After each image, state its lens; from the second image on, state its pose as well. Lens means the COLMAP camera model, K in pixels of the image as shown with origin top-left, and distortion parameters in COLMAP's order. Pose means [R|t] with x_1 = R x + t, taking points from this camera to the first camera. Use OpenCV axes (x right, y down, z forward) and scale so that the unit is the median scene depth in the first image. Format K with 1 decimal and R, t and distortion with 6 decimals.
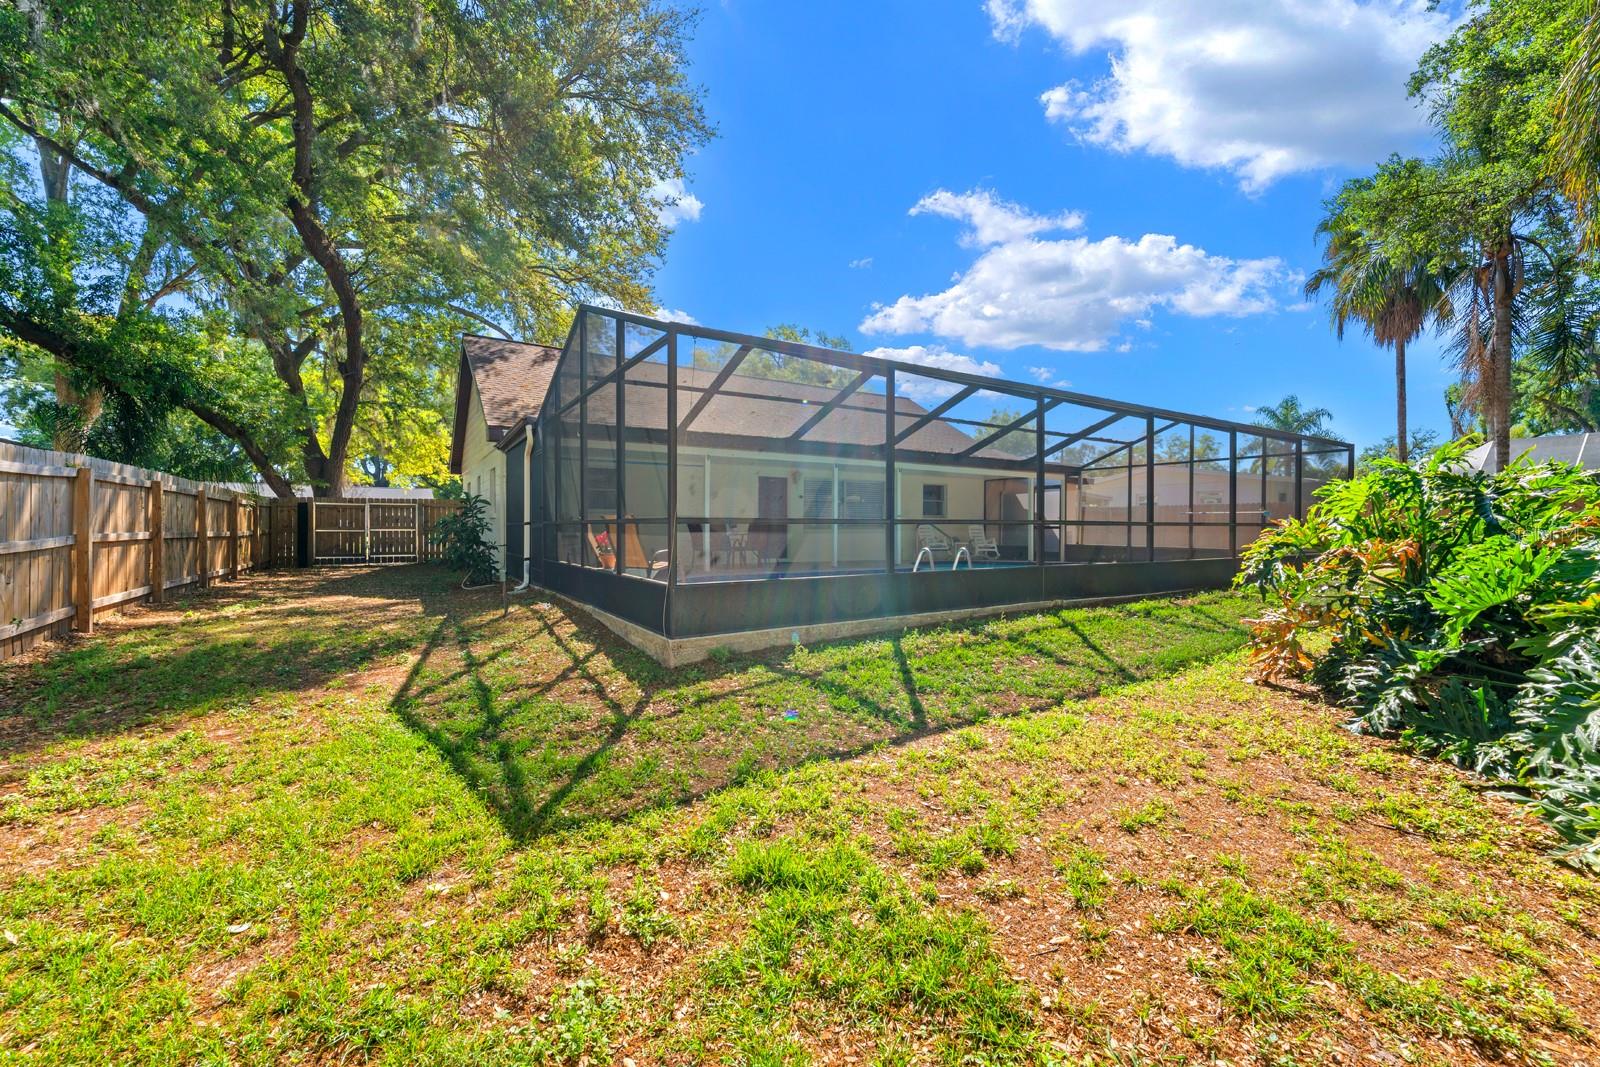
lens RADIAL K [[660.0, 0, 800.0], [0, 660.0, 533.5], [0, 0, 1]] dist [0.000371, 0.000042]
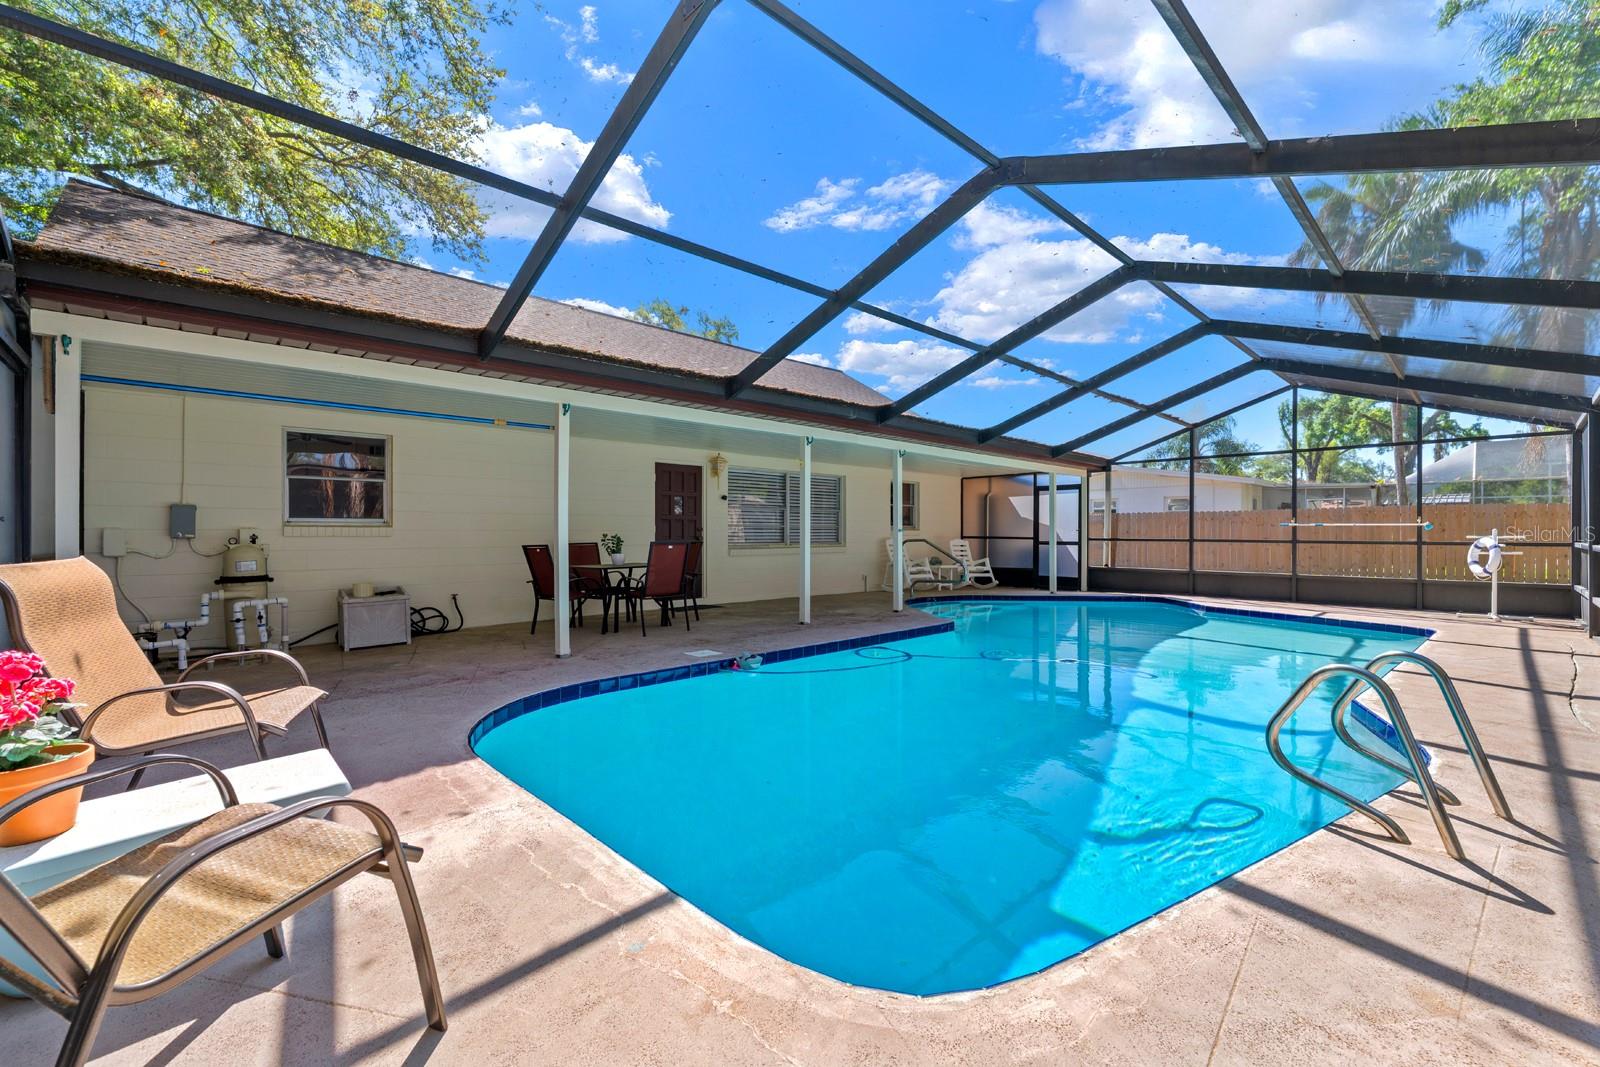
lens RADIAL K [[660.0, 0, 800.0], [0, 660.0, 533.5], [0, 0, 1]] dist [0.000371, 0.000042]
pose [[0.980136, -0.004023, 0.198285, -0.047777], [0.005086, 0.999975, -0.004852, -0.018077], [-0.198260, 0.005765, 0.980132, 0.352007]]
